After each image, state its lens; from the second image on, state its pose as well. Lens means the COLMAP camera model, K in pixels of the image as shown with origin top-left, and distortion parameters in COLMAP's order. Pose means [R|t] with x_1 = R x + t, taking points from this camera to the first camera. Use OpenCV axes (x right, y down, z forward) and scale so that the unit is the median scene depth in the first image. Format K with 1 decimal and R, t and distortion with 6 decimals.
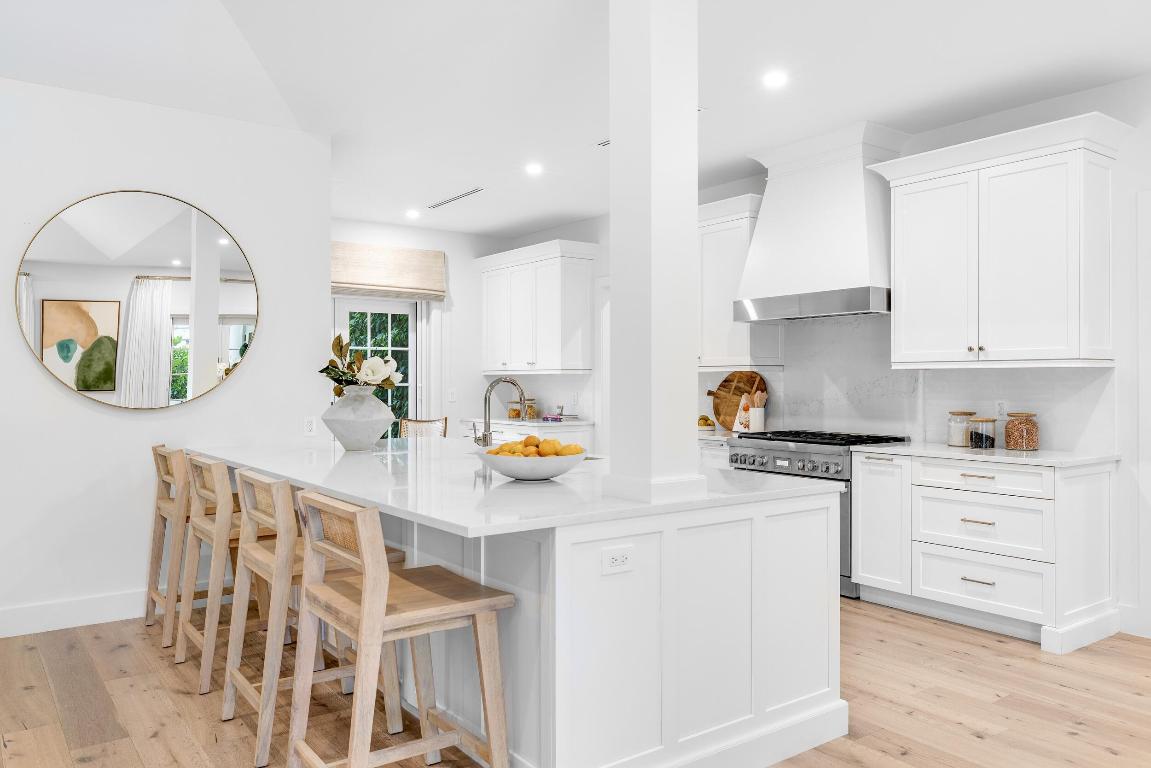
lens RADIAL K [[843.1, 0, 575.5], [0, 843.1, 384.0], [0, 0, 1]] dist [-0.007676, -0.003310]
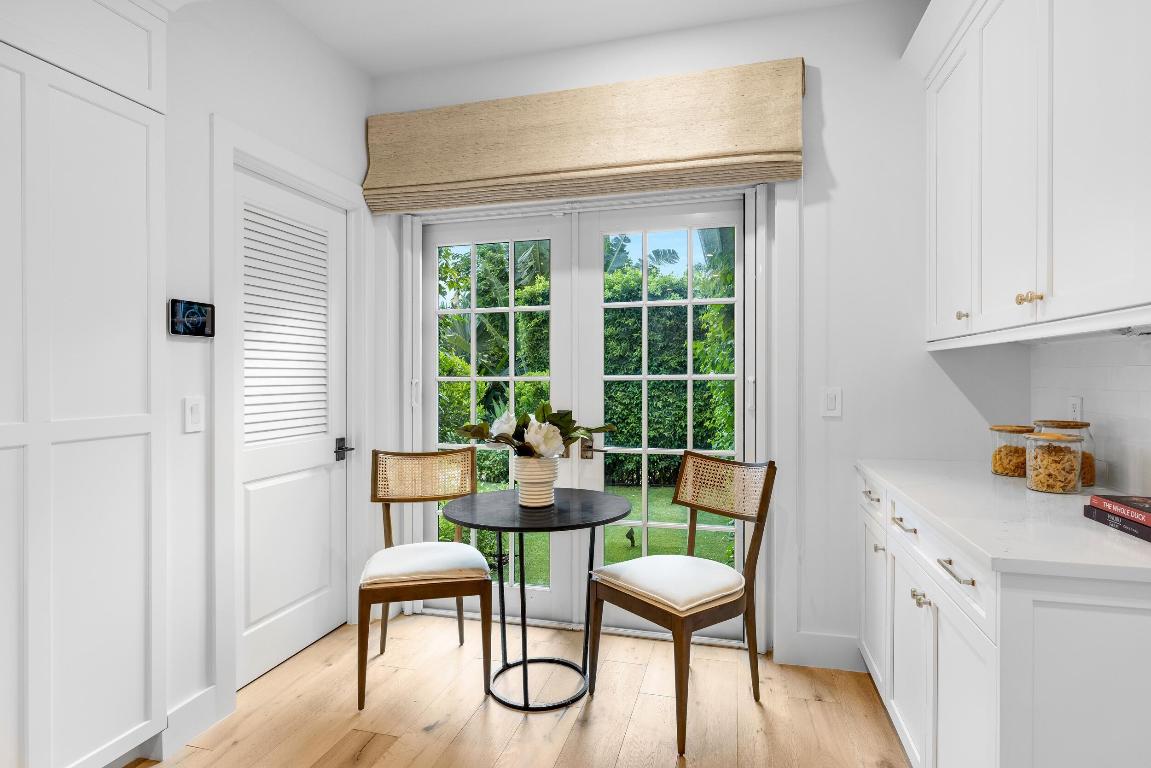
lens RADIAL K [[636.7, 0, 556.4], [0, 636.7, 390.7], [0, 0, 1]] dist [-0.001212, -0.000073]
pose [[0.611095, 0.006776, -0.791528, 0.020285], [0.002812, 0.999938, 0.010731, 0.004110], [0.791552, -0.008783, 0.611038, 0.729571]]
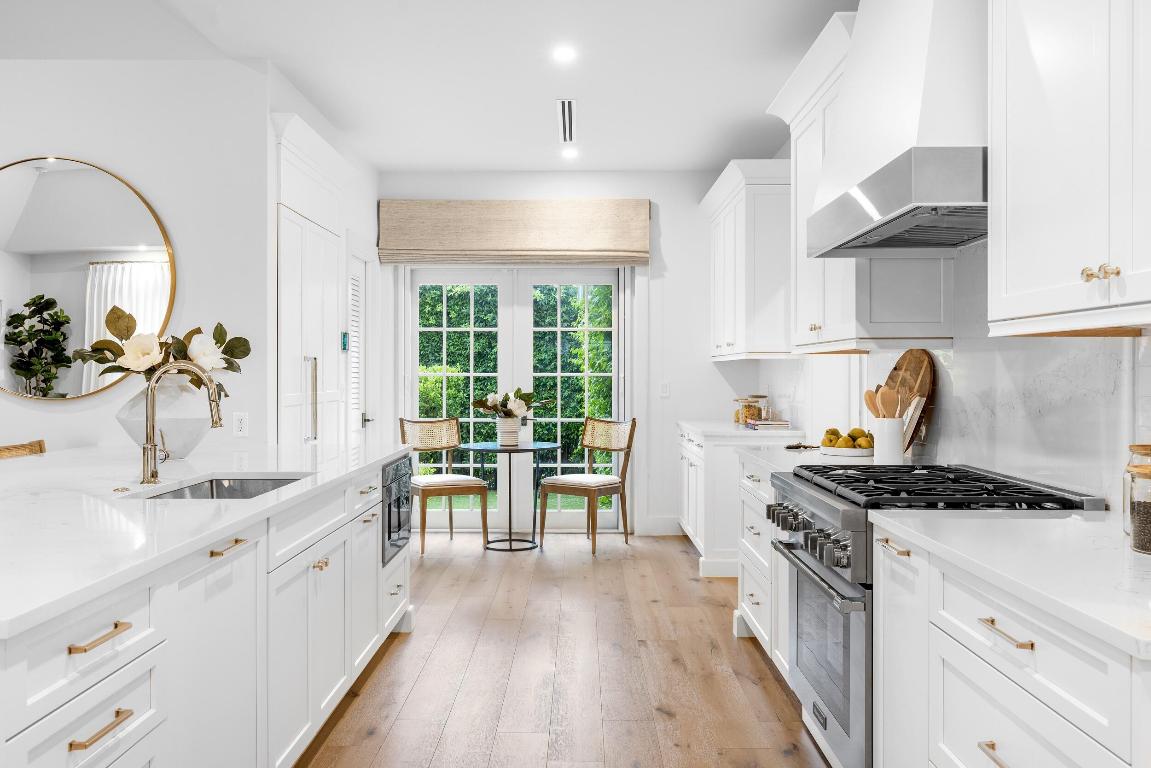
lens RADIAL K [[934.8, 0, 575.5], [0, 934.8, 384.0], [0, 0, 1]] dist [0.304649, 0.000405]
pose [[0.800739, 0.005507, -0.598989, 0.308642], [0.001099, 0.999943, 0.010663, 0.000451], [0.599013, -0.009197, 0.800687, 0.285998]]
